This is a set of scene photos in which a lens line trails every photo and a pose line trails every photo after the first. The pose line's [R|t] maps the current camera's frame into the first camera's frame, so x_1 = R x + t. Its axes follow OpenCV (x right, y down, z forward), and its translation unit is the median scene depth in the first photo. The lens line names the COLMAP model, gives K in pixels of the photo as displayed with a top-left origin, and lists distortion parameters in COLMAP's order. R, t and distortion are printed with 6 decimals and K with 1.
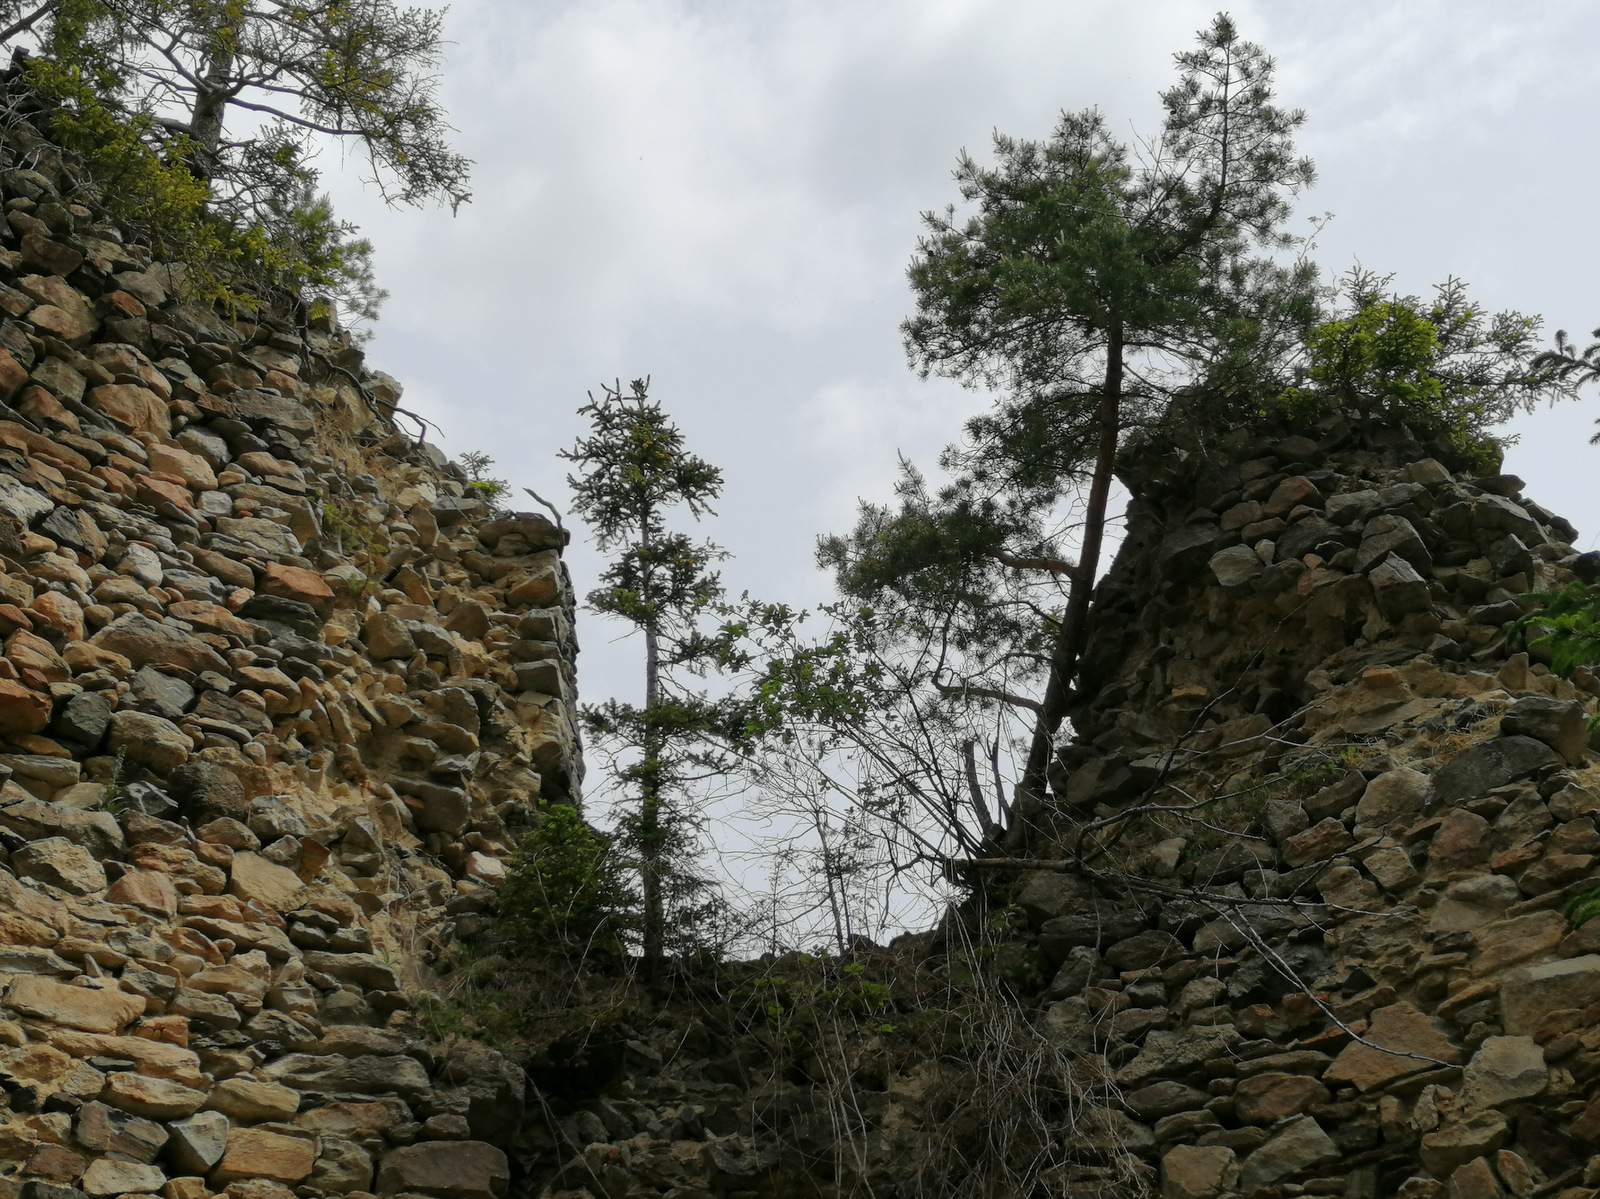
lens RADIAL K [[2035.2, 0, 800.0], [0, 2035.2, 599.5], [0, 0, 1]] dist [0.007406, 0.009062]
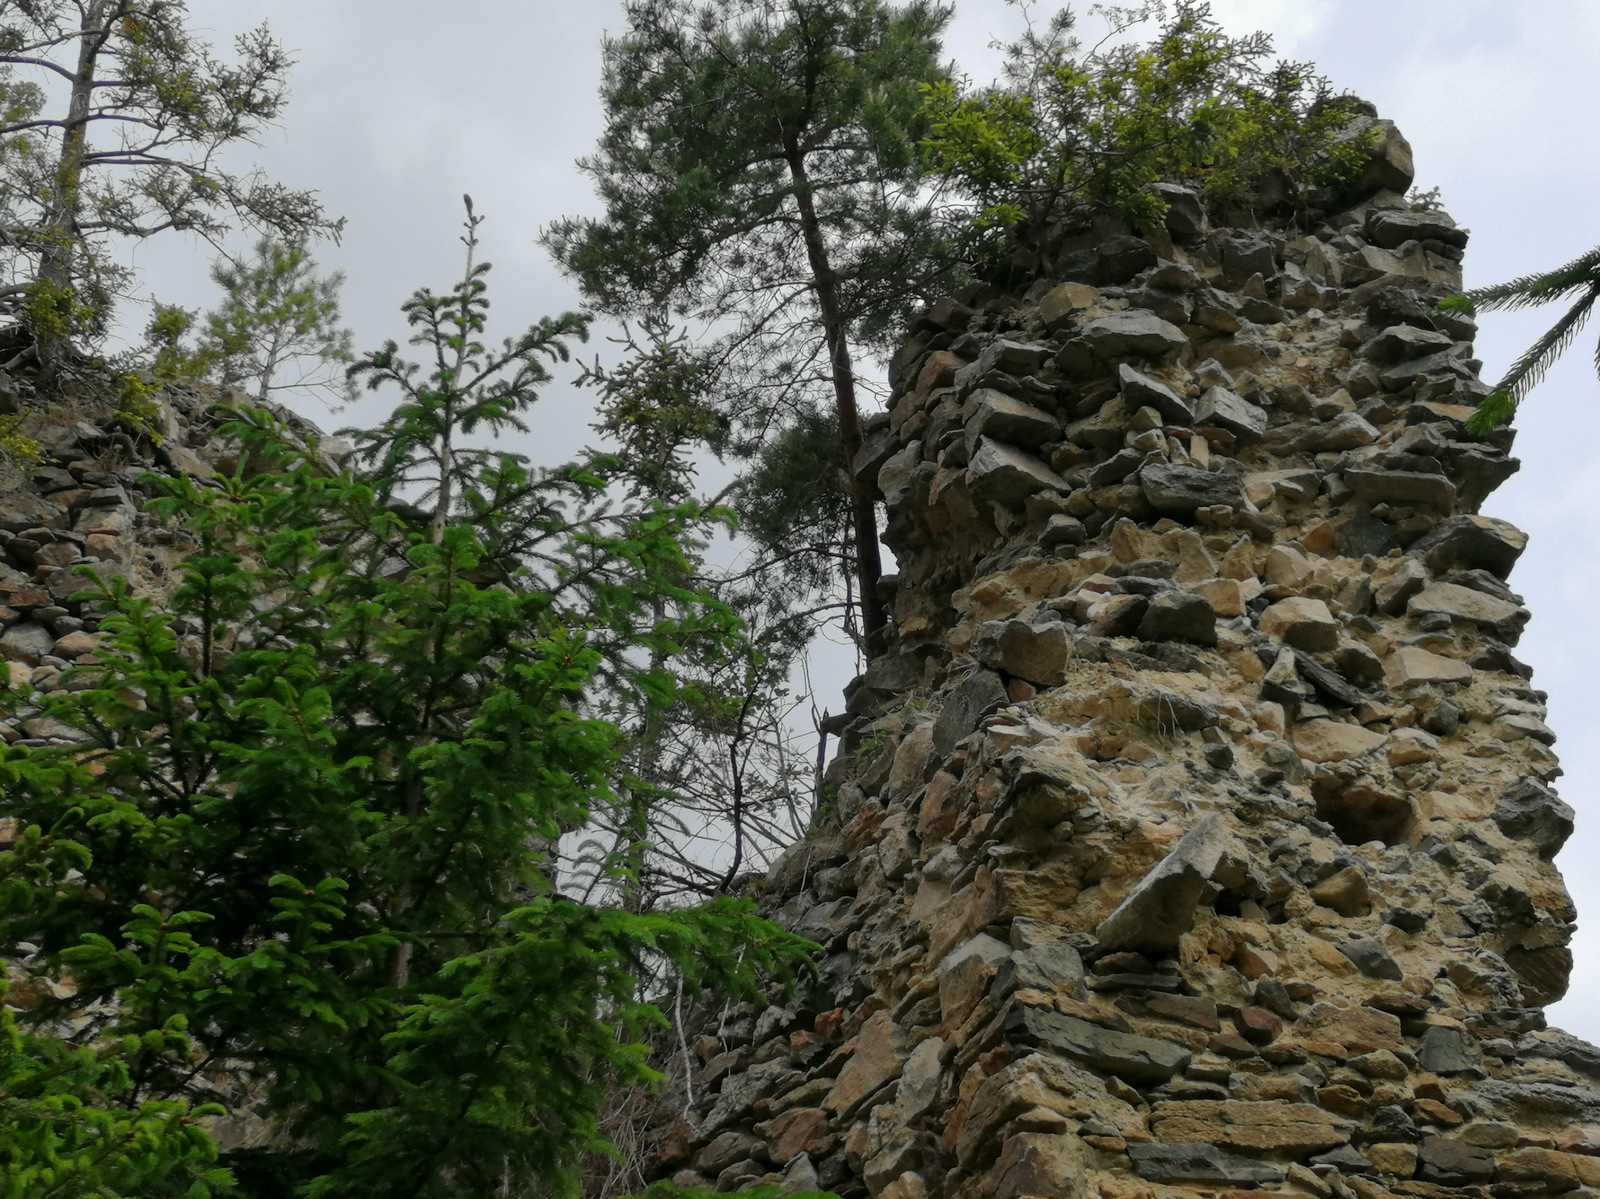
lens RADIAL K [[2863.1, 0, 800.0], [0, 2863.1, 599.5], [0, 0, 1]] dist [0.096279, -0.307508]
pose [[0.831658, -0.264756, -0.488108, 0.829372], [0.322752, 0.945763, 0.036923, -0.028607], [0.451859, -0.188245, 0.872002, -0.075946]]
